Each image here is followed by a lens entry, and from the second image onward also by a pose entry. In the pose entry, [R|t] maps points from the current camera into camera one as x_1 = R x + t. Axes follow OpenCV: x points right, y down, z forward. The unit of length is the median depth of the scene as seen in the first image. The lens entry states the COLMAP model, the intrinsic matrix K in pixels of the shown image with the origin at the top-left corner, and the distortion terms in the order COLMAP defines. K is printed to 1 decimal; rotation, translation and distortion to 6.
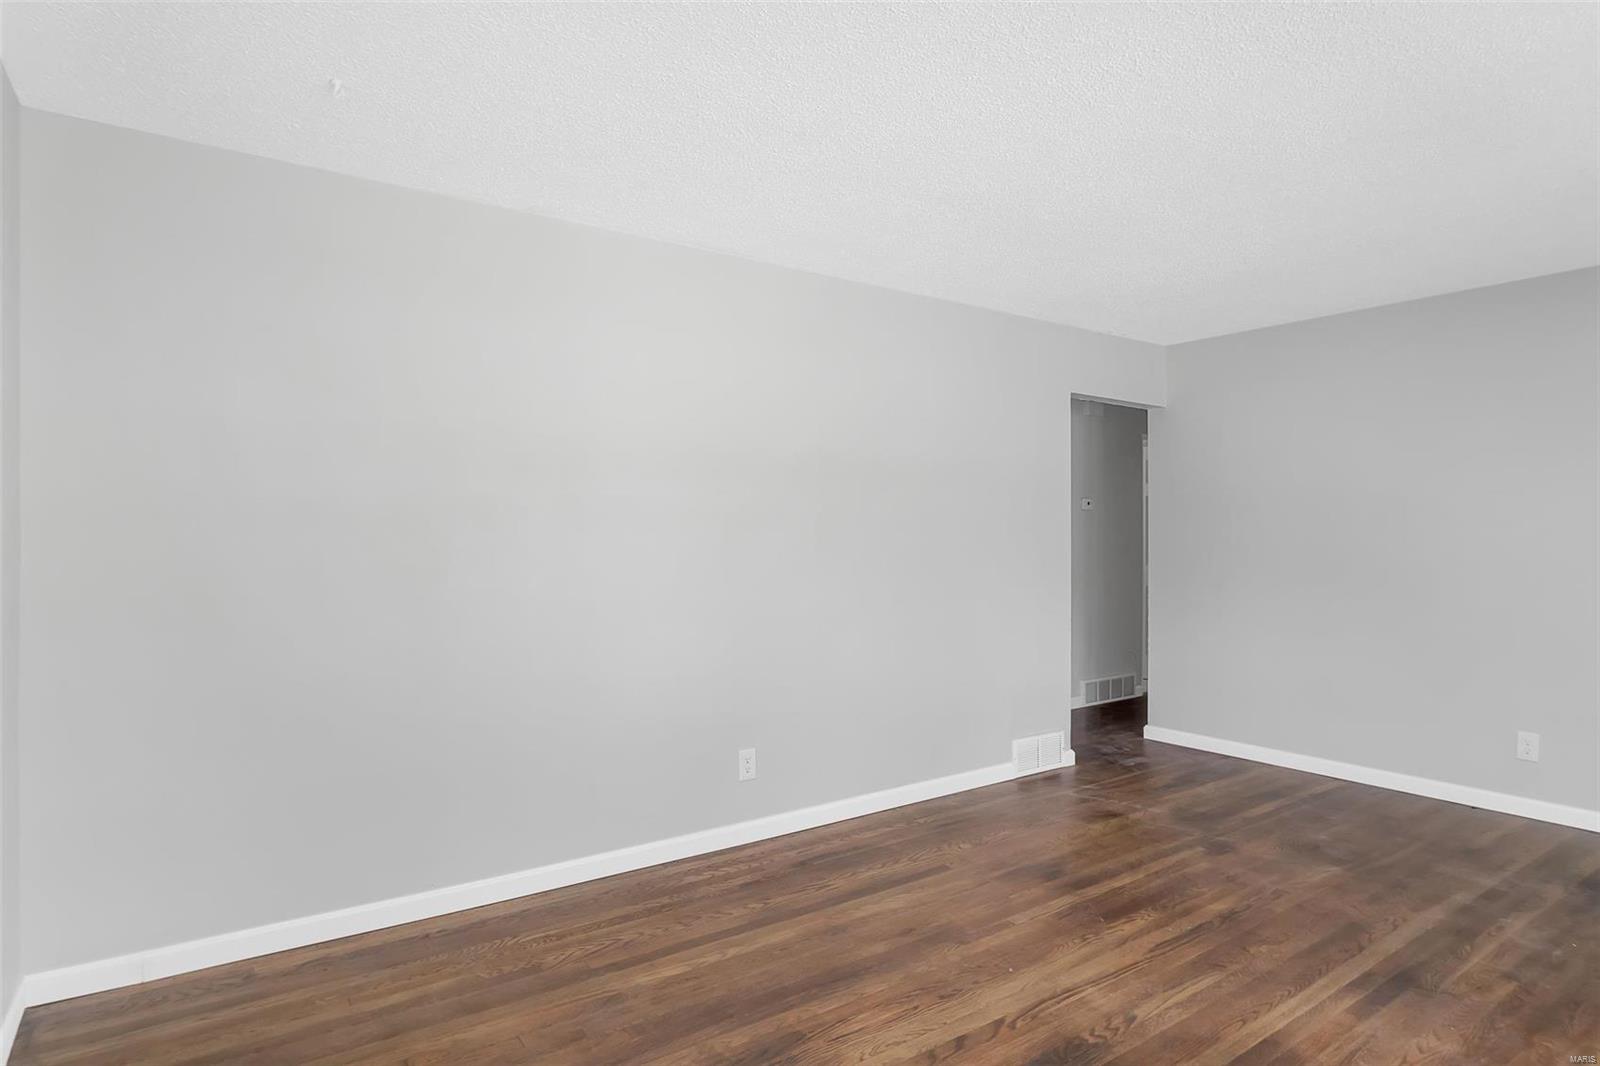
lens RADIAL K [[891.2, 0, 803.7], [0, 891.2, 527.0], [0, 0, 1]] dist [-0.029068, 0.009471]
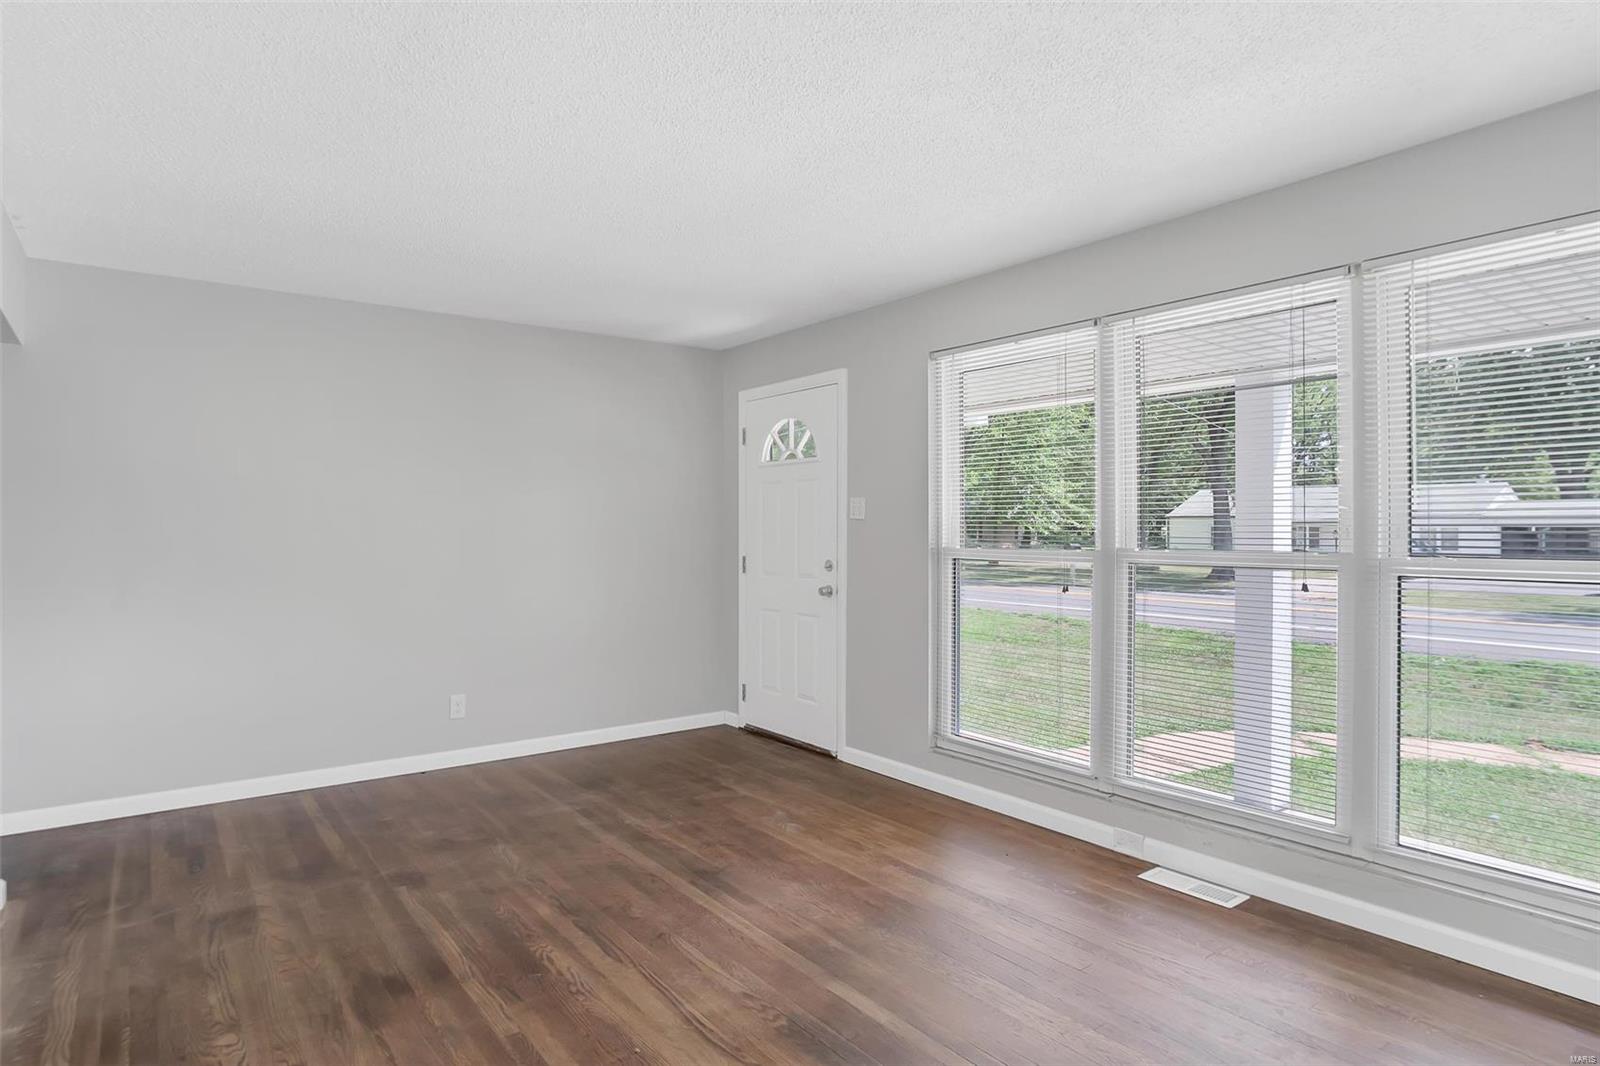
lens RADIAL K [[897.7, 0, 792.6], [0, 897.7, 524.7], [0, 0, 1]] dist [-0.017422, 0.001883]
pose [[-0.016192, 0.001623, 0.999868, -0.522176], [-0.002355, 0.999996, -0.001662, 0.005686], [-0.999866, -0.002381, -0.016188, 0.743642]]
